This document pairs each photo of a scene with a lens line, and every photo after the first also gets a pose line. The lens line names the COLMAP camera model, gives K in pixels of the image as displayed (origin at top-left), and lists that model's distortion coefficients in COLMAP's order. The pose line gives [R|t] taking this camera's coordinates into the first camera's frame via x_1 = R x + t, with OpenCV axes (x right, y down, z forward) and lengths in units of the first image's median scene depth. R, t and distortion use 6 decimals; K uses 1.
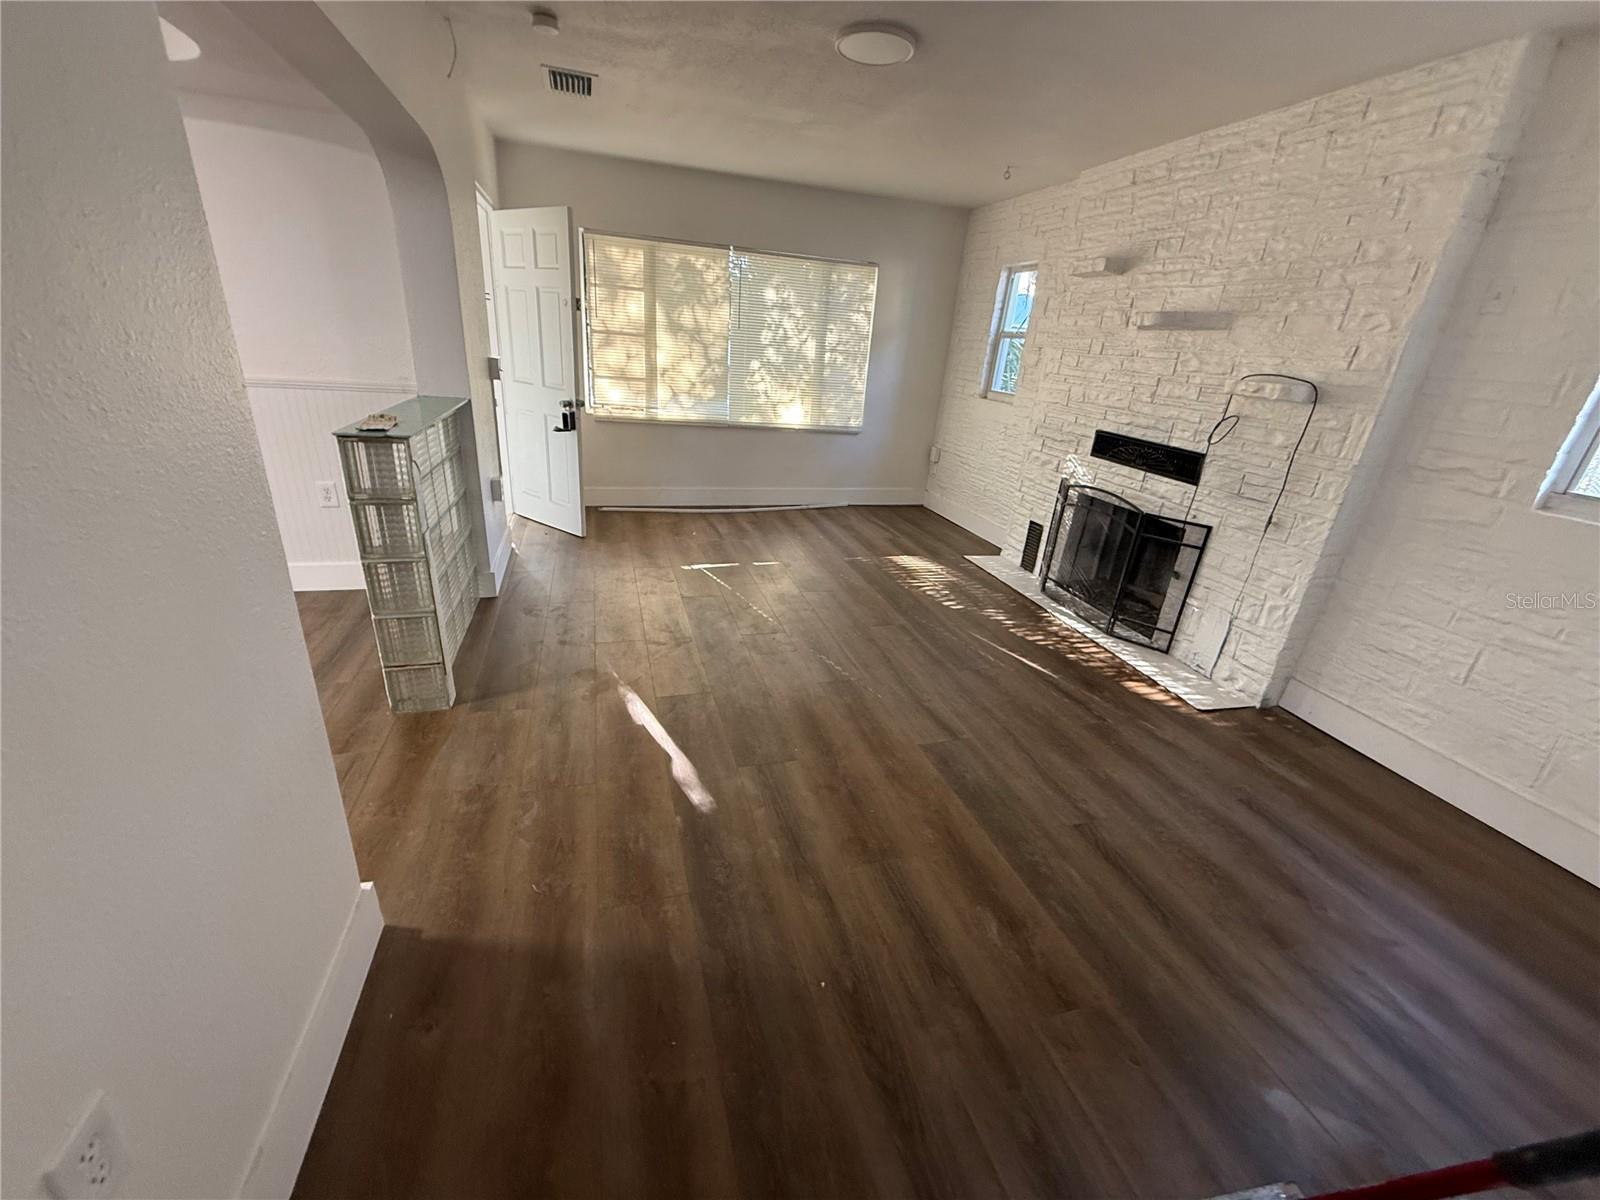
lens RADIAL K [[637.1, 0, 795.1], [0, 637.1, 596.5], [0, 0, 1]] dist [0.001150, -0.000689]
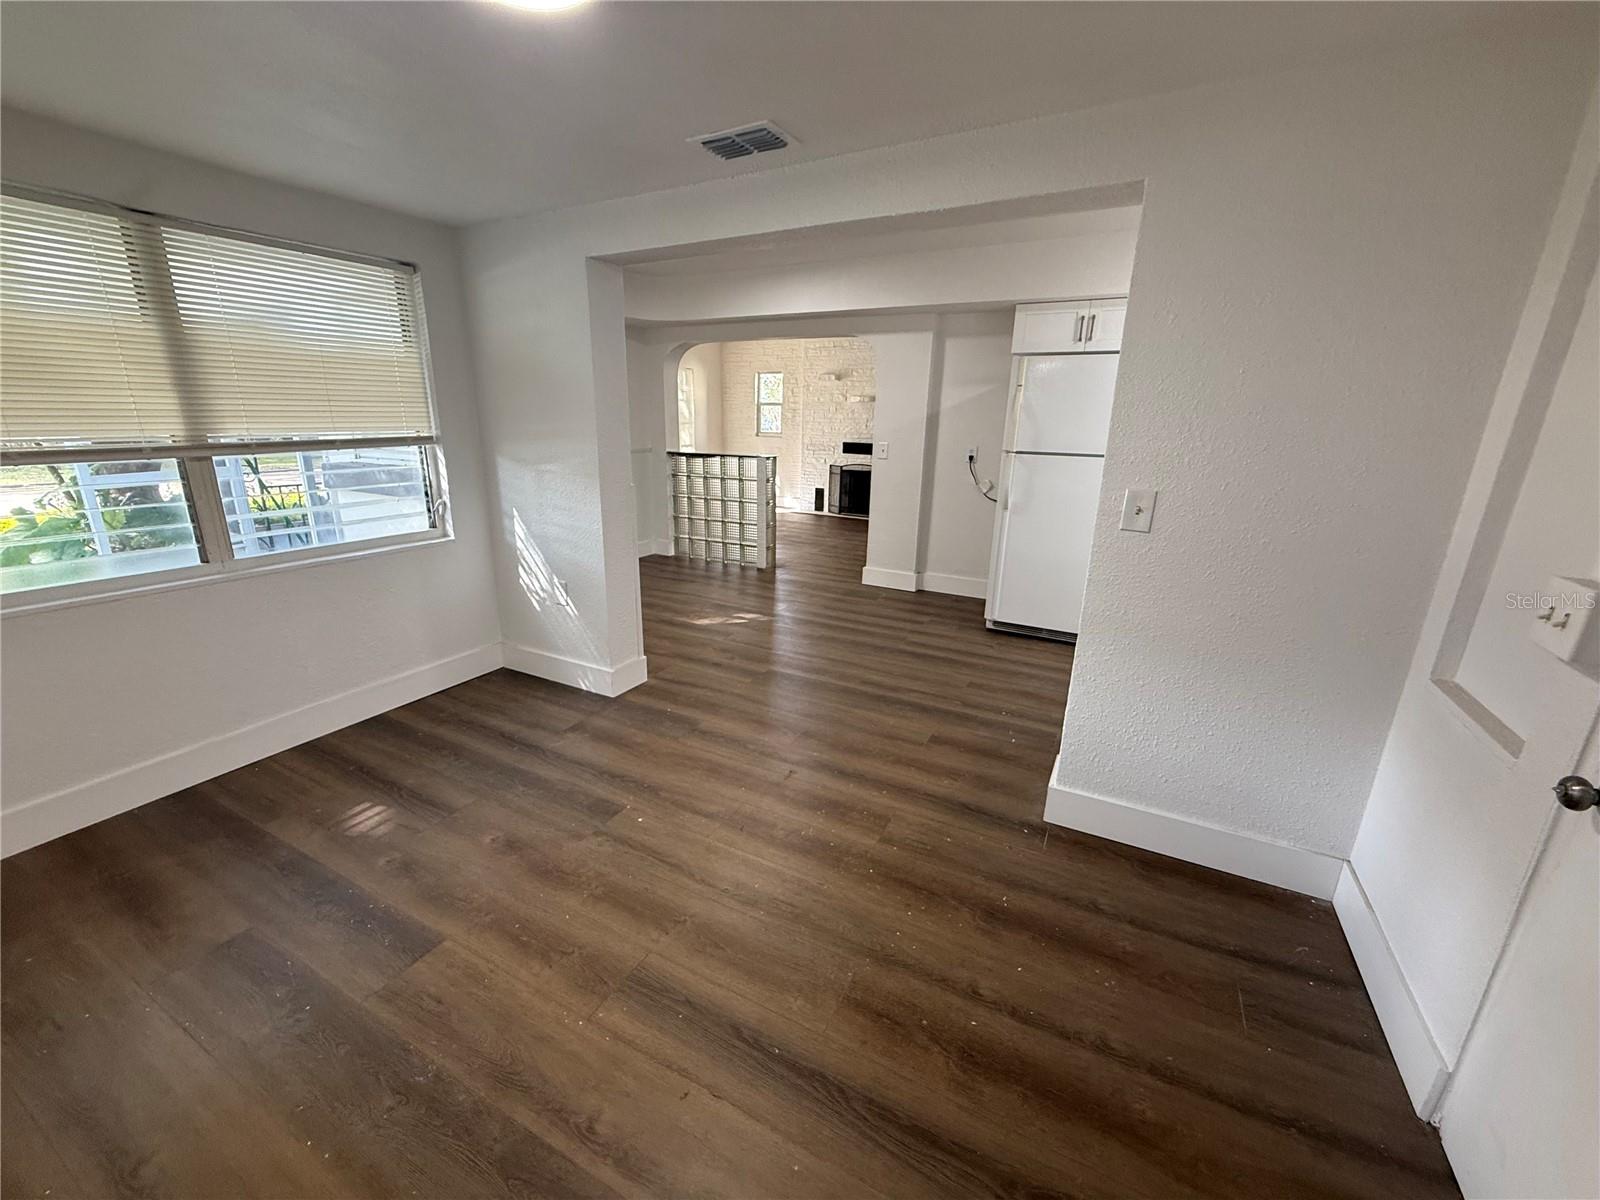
lens RADIAL K [[637.1, 0, 792.6], [0, 637.1, 596.8], [0, 0, 1]] dist [0.001150, -0.000689]
pose [[0.703556, -0.252334, 0.664331, -1.545118], [0.298901, 0.953199, 0.045506, 0.140617], [-0.644722, 0.166553, 0.746052, -0.629947]]
